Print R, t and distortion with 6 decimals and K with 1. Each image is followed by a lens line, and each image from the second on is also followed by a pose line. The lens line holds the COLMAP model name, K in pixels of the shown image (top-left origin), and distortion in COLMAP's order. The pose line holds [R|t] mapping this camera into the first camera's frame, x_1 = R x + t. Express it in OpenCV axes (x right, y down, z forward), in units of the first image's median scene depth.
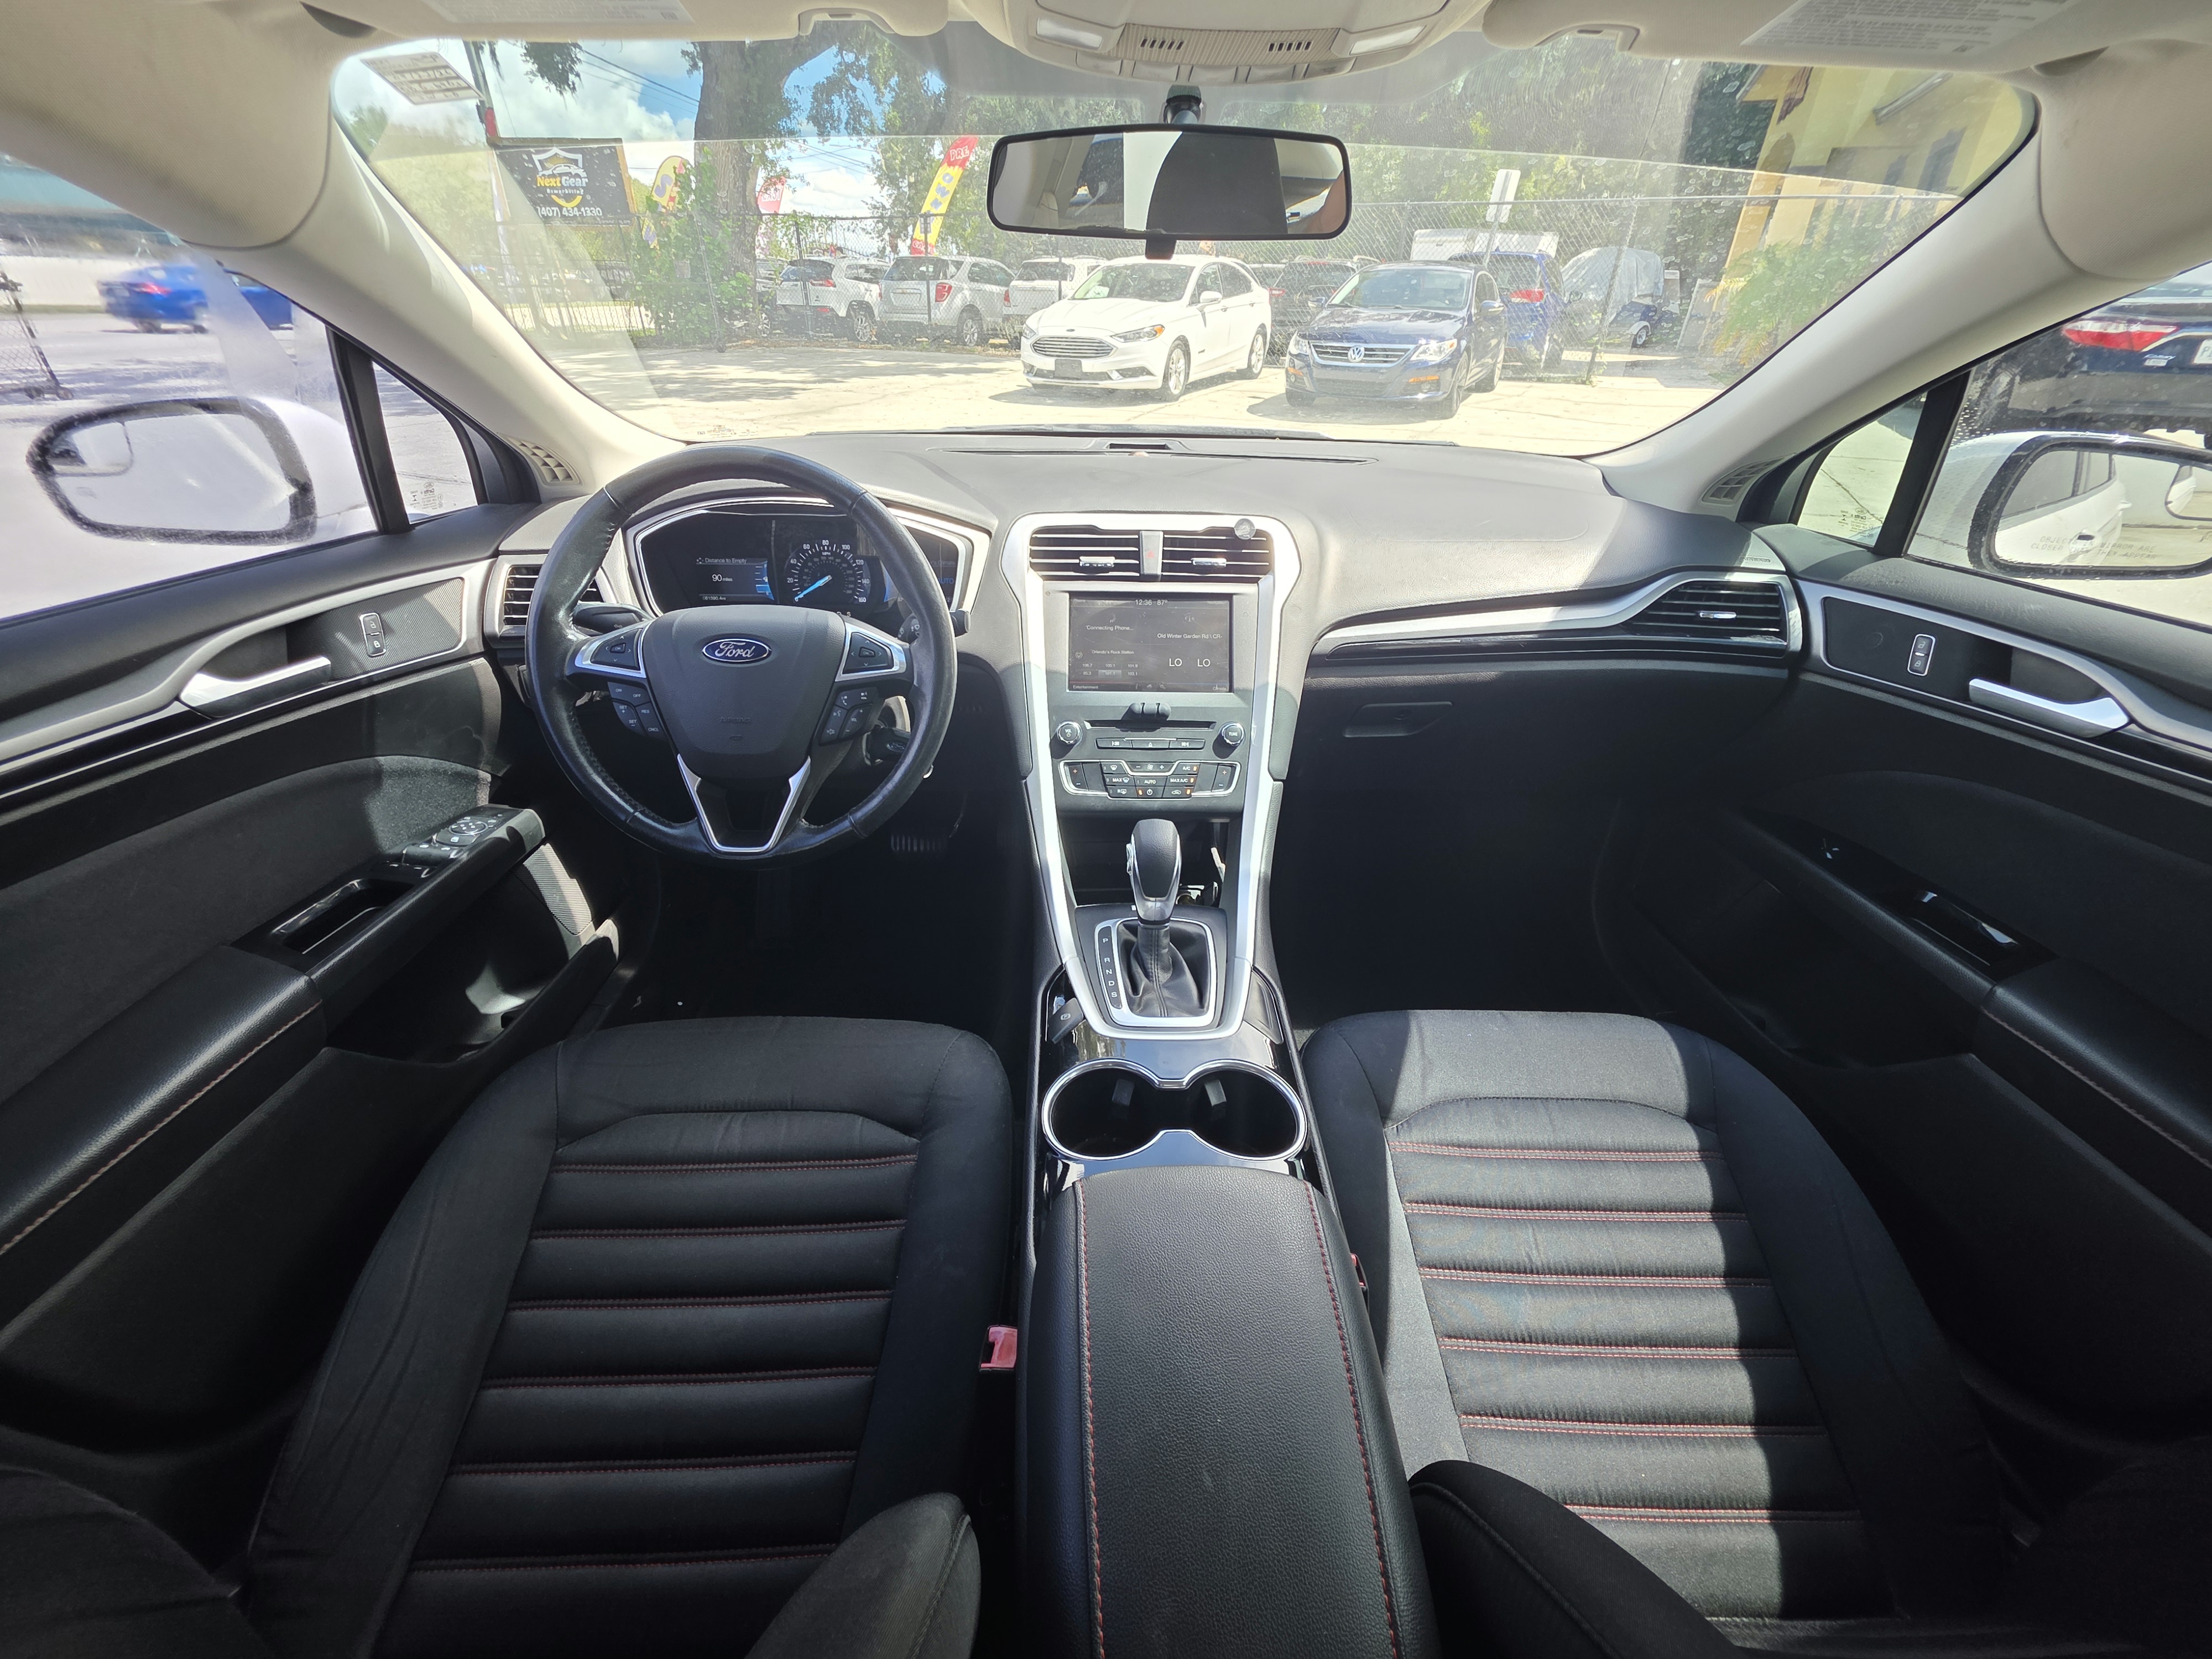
lens RADIAL K [[879.2, 0, 1099.8], [0, 879.2, 829.3], [0, 0, 1]] dist [0.006963, -0.000125]
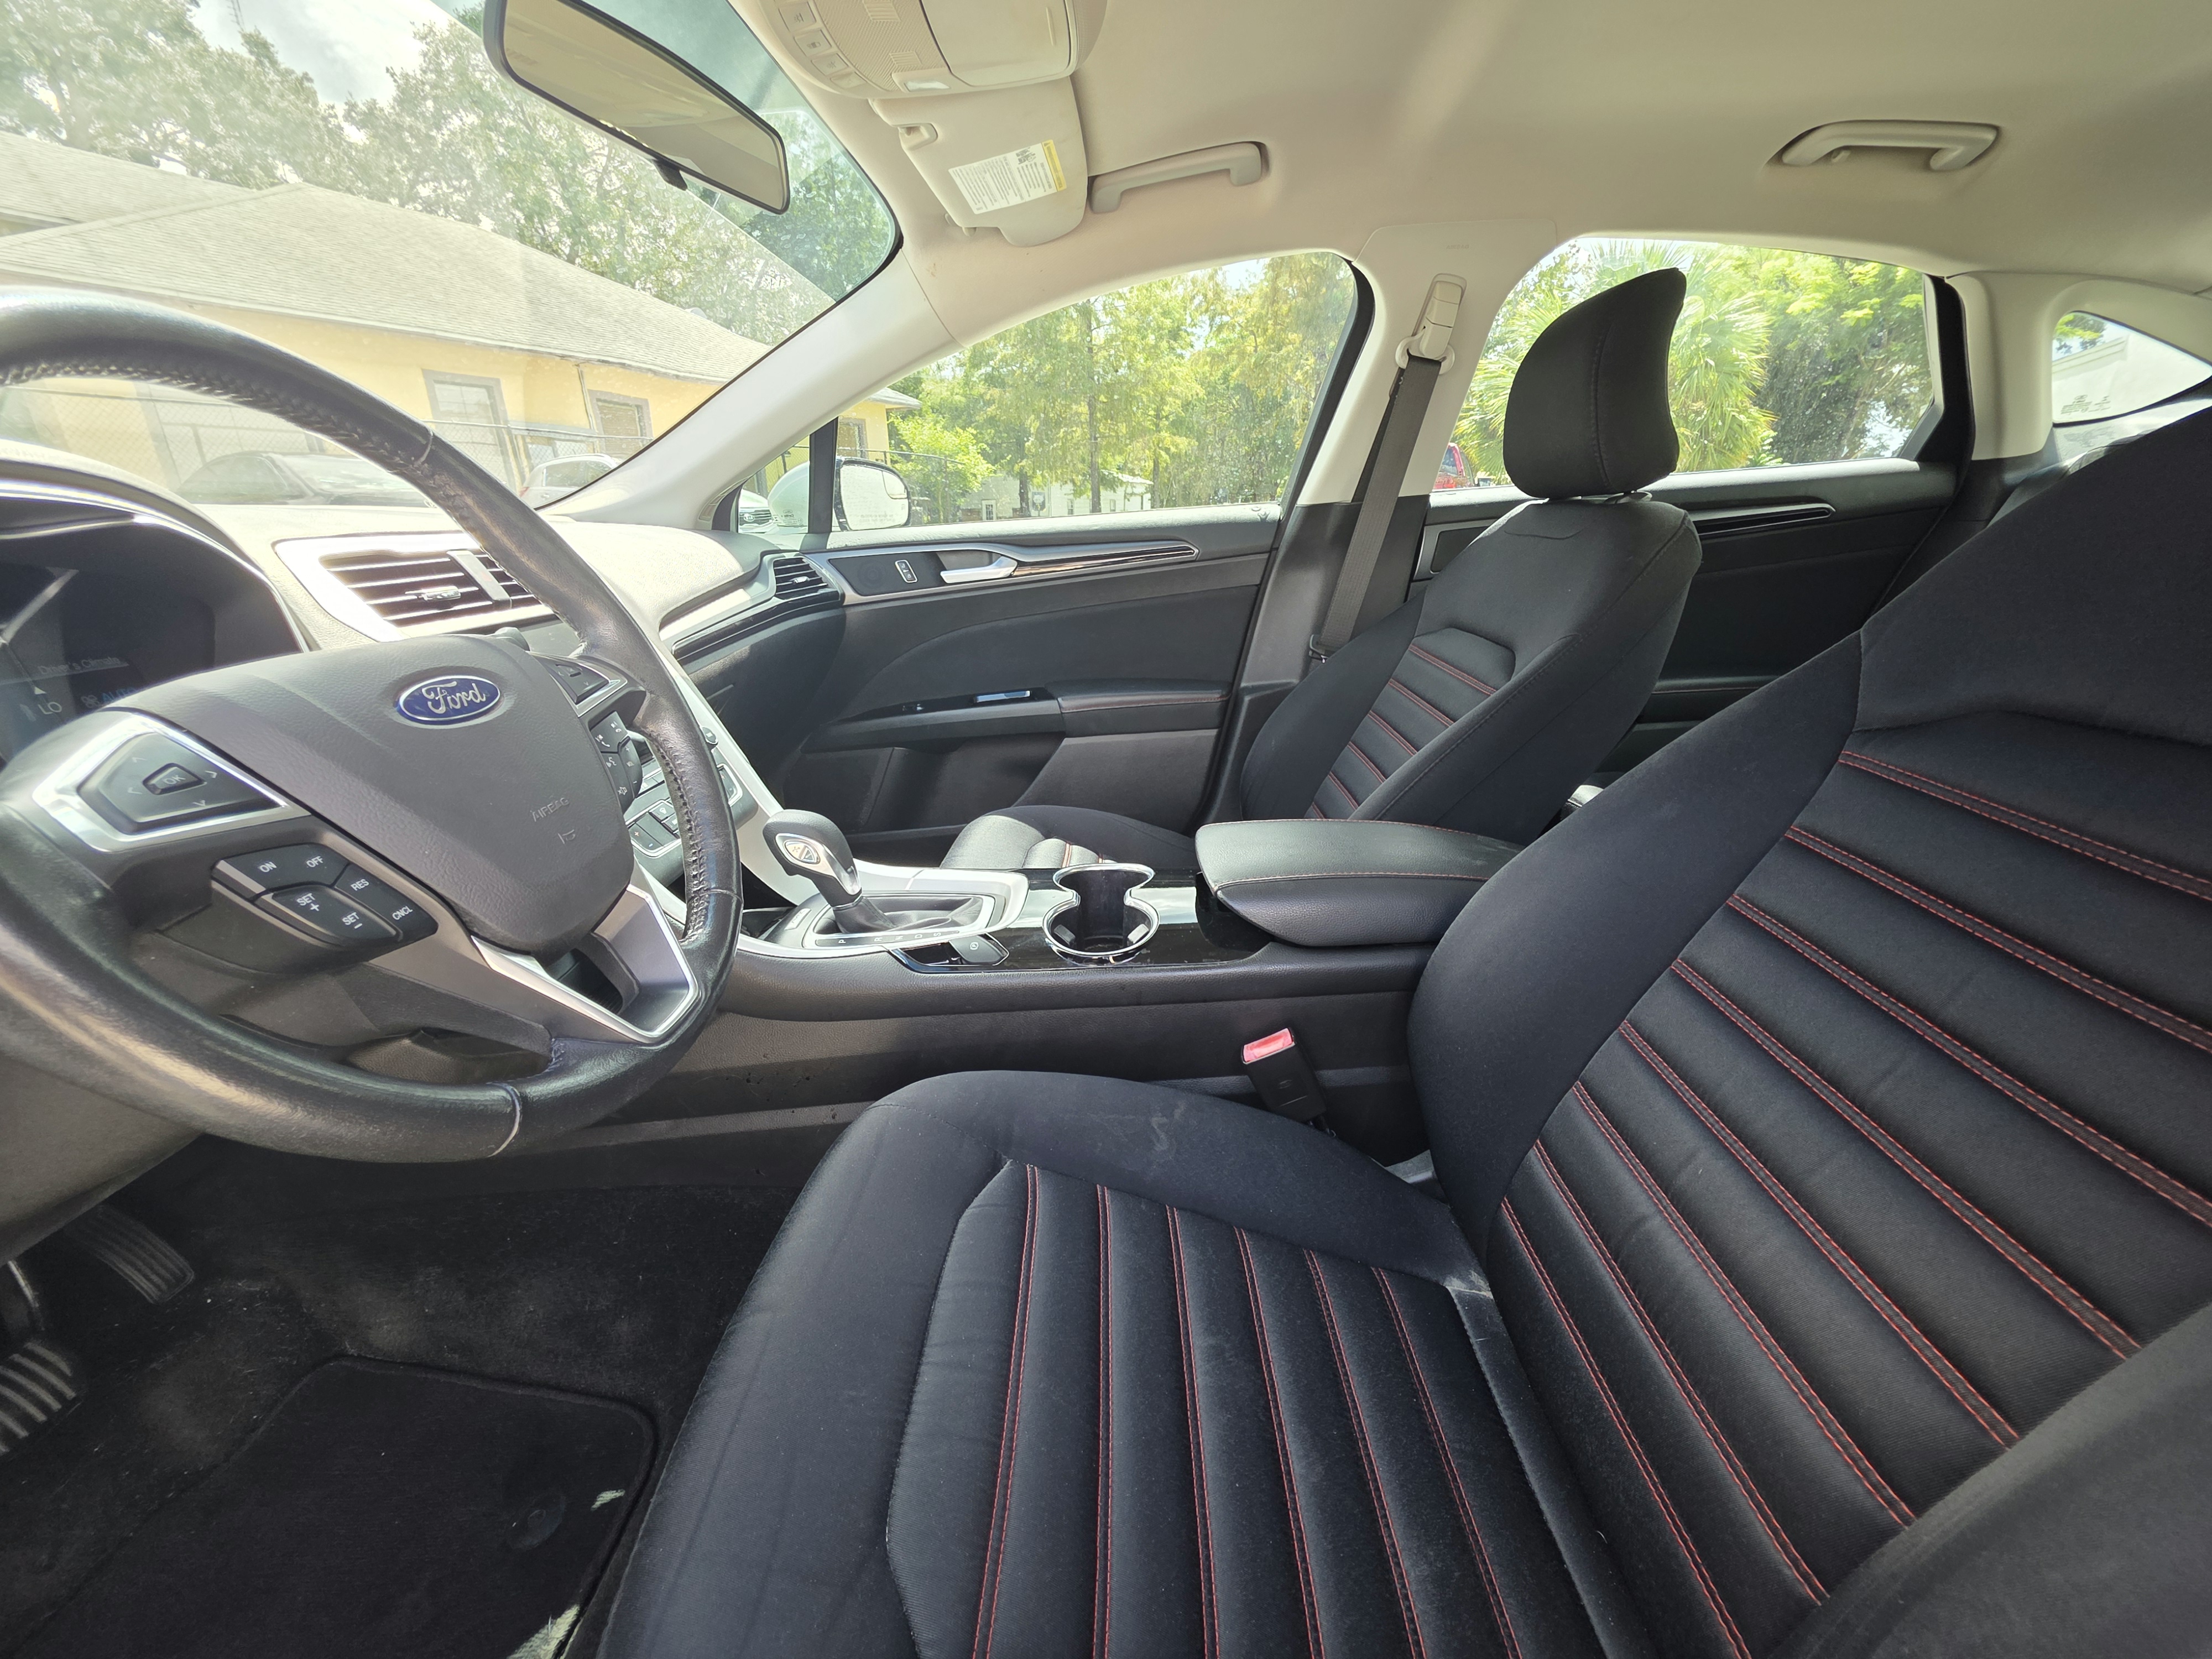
lens RADIAL K [[879.2, 0, 1094.3], [0, 879.2, 823.9], [0, 0, 1]] dist [0.006963, -0.000125]
pose [[0.051262, -0.349801, 0.935420, -0.722939], [0.524682, 0.806404, 0.272802, -0.073515], [-0.849754, 0.476814, 0.224872, 0.494509]]
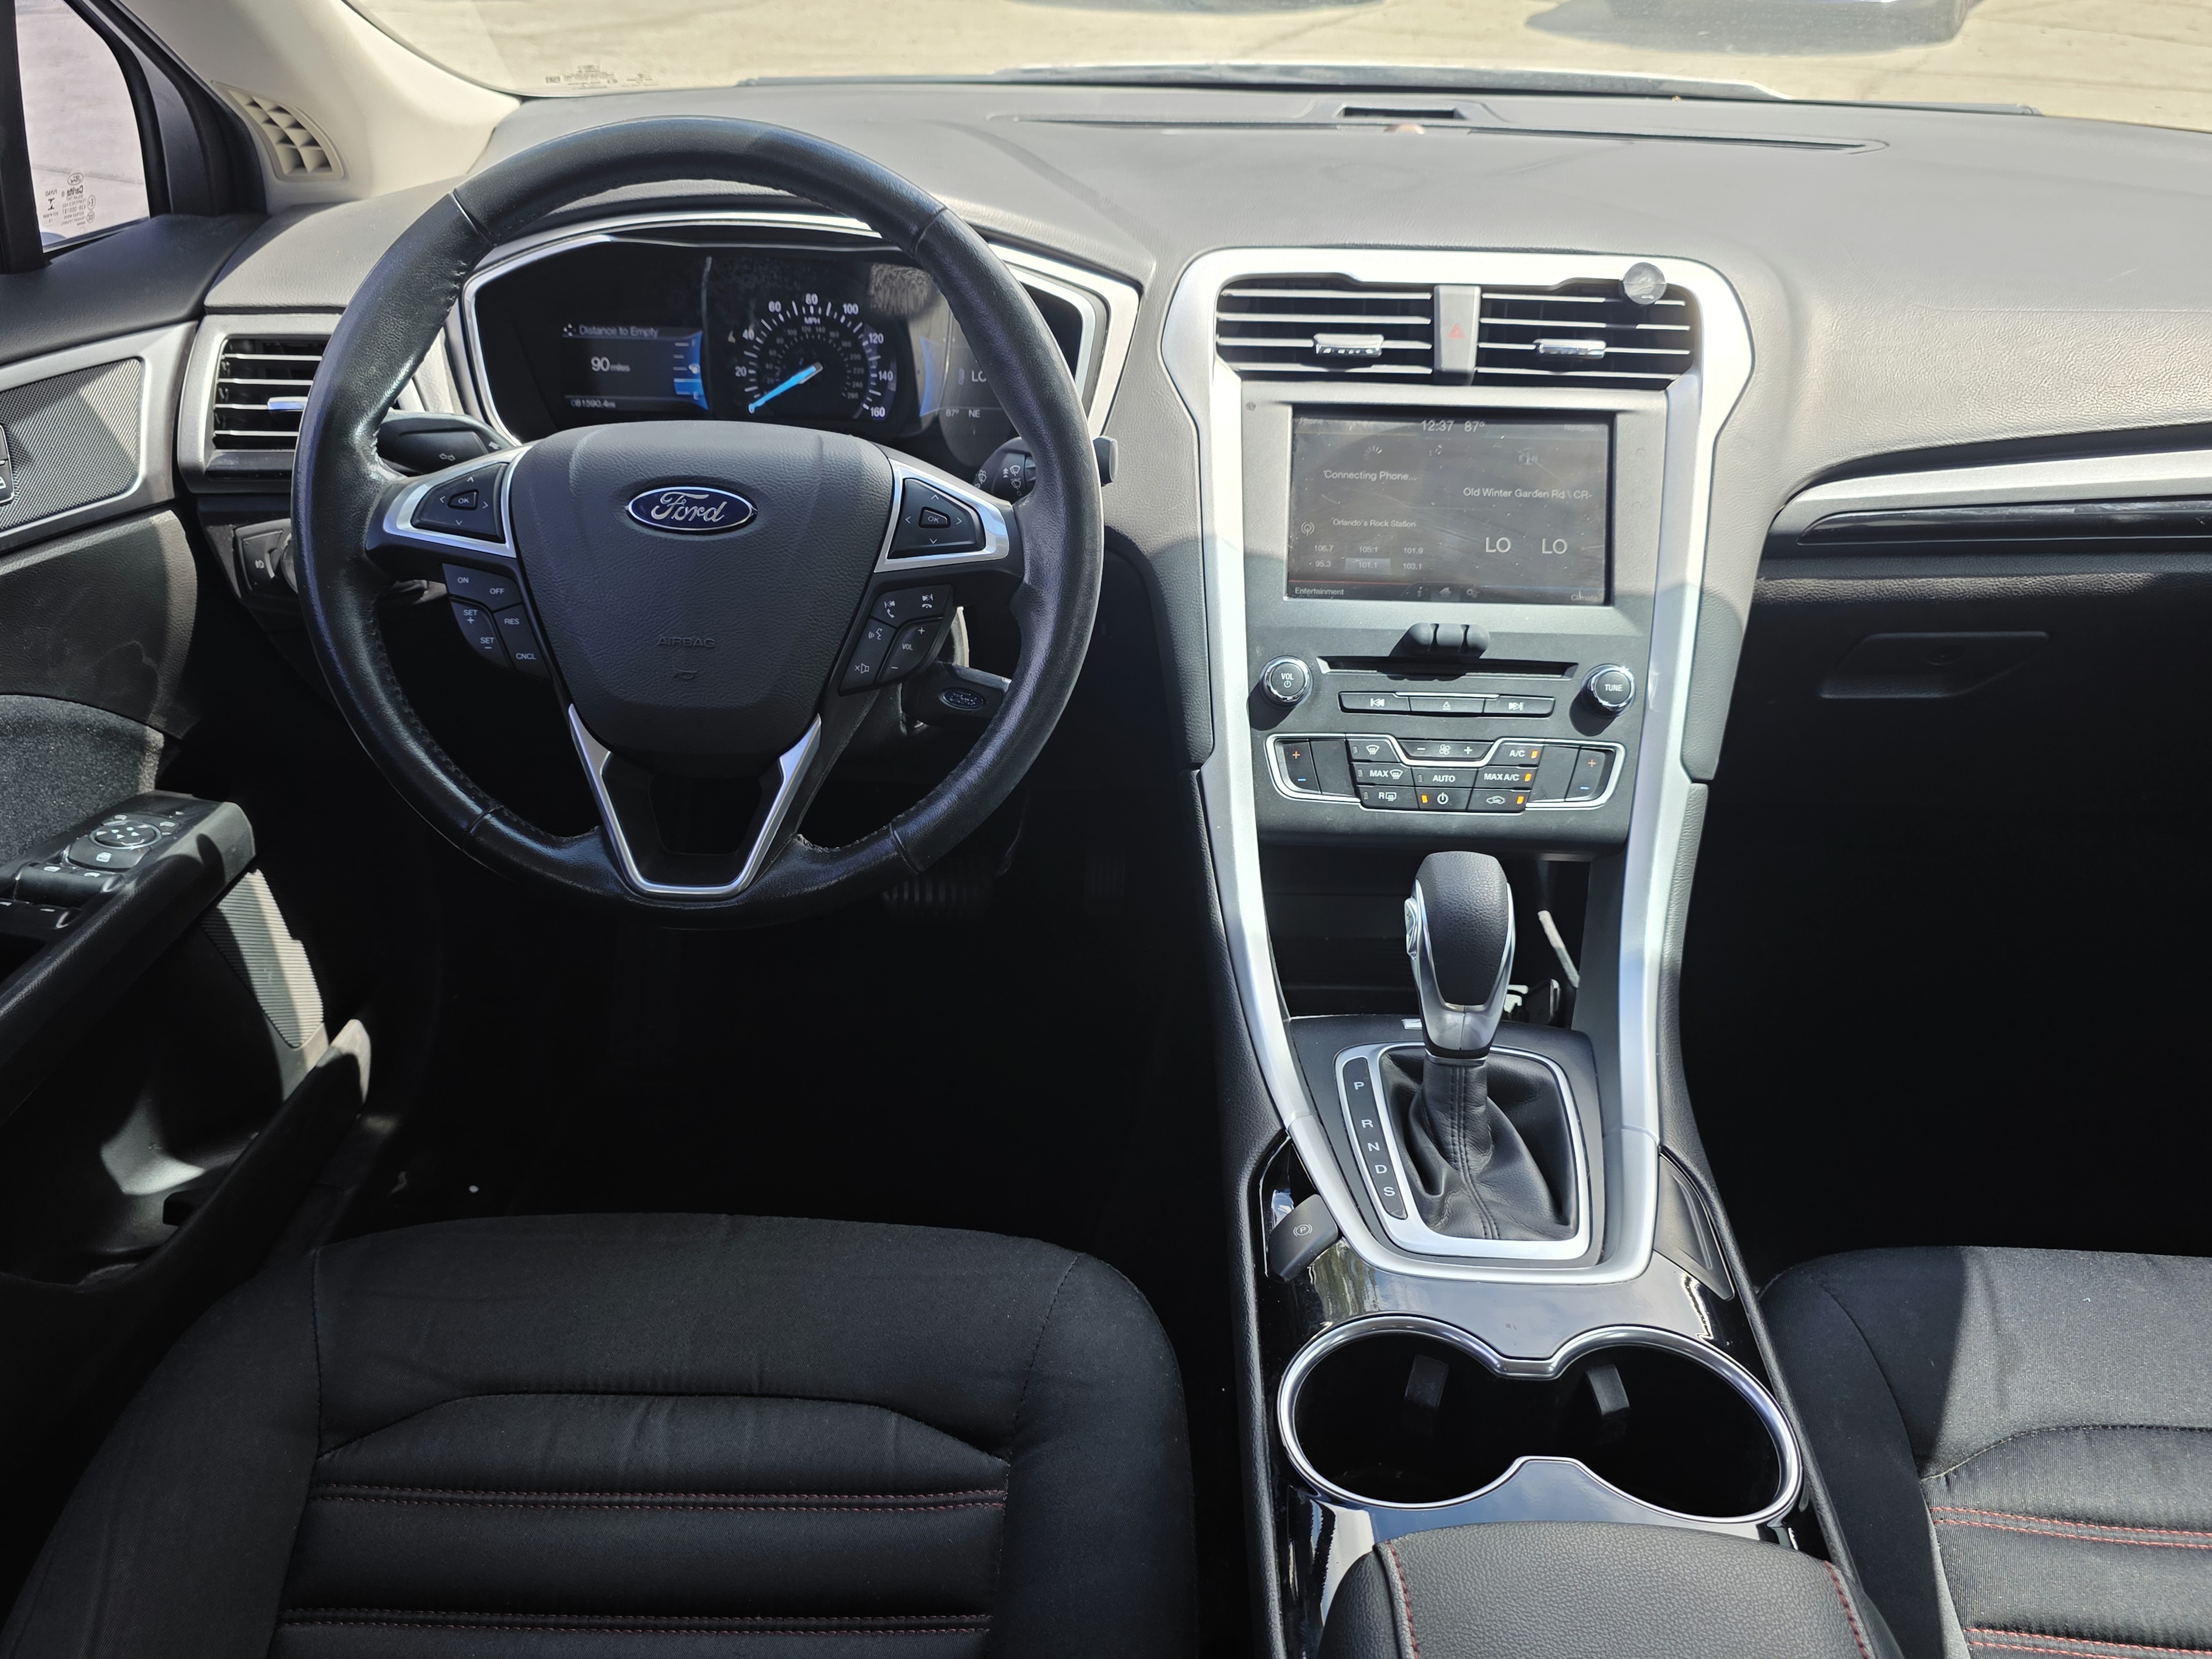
lens RADIAL K [[1780.3, 0, 1117.6], [0, 1780.3, 855.5], [0, 0, 1]] dist [0.057437, -0.059446]
pose [[0.998967, 0.024934, -0.037999, -0.092468], [-0.025250, 0.999650, -0.007873, 0.003623], [0.037789, 0.008824, 0.999247, -0.041667]]
